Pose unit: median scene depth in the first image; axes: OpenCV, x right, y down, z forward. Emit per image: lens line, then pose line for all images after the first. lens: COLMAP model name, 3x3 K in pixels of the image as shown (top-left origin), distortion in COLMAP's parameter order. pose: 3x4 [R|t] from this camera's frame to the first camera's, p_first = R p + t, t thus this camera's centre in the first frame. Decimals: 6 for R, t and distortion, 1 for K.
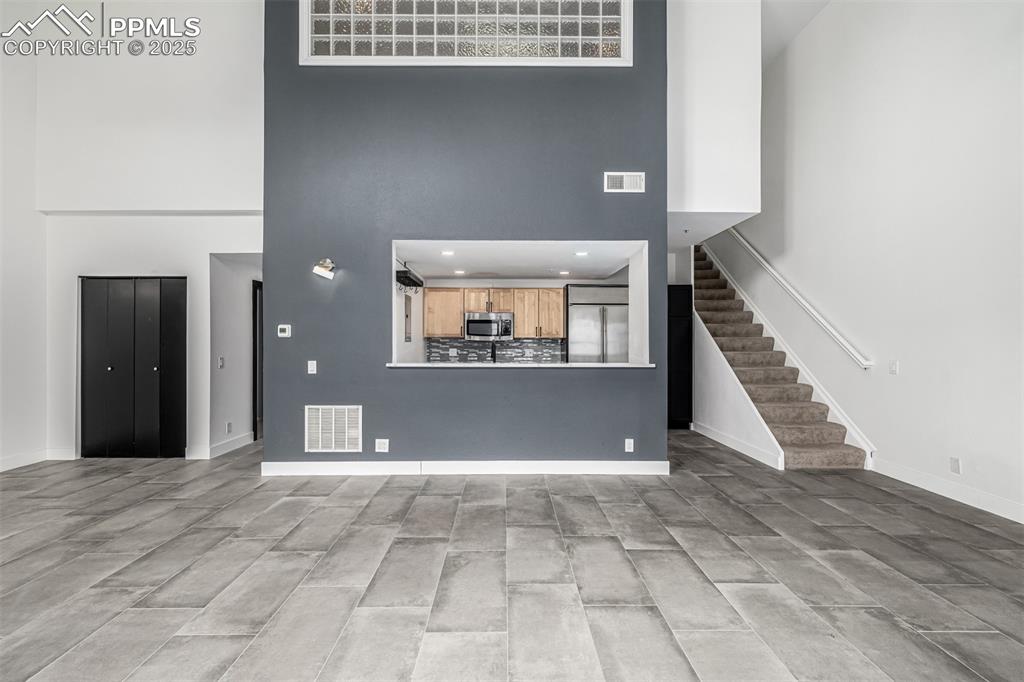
lens RADIAL K [[443.4, 0, 511.9], [0, 443.4, 340.5], [0, 0, 1]] dist [-0.000314, -0.000021]
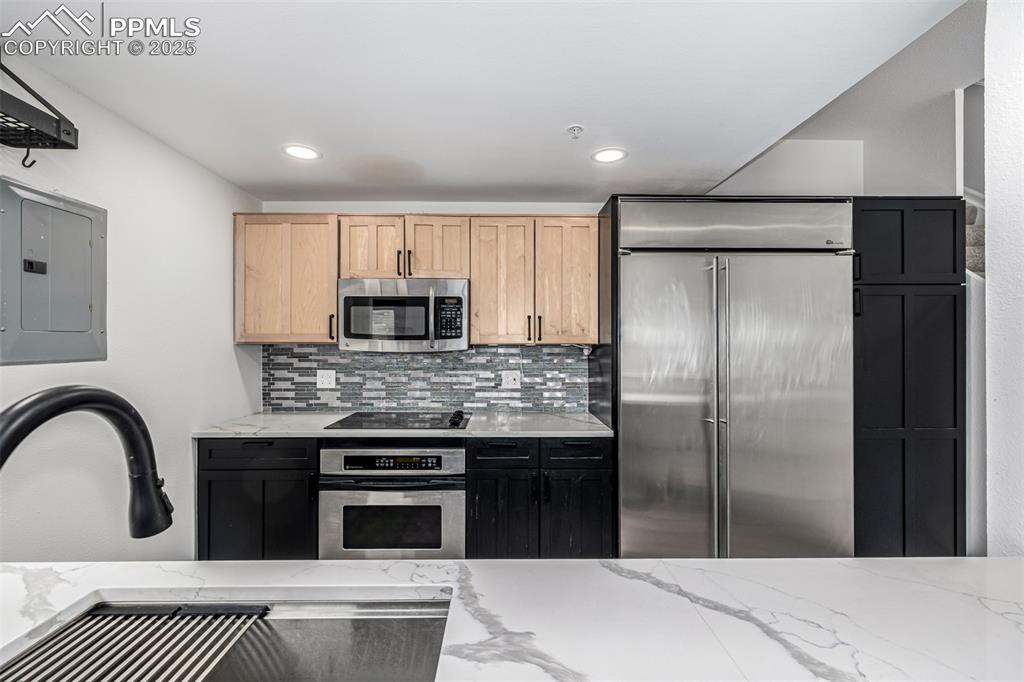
lens RADIAL K [[443.4, 0, 508.6], [0, 443.4, 339.8], [0, 0, 1]] dist [-0.000314, -0.000021]
pose [[0.999986, -0.002699, 0.004501, 0.034793], [0.002713, 0.999991, -0.003275, -0.008043], [-0.004492, 0.003287, 0.999985, 0.595078]]
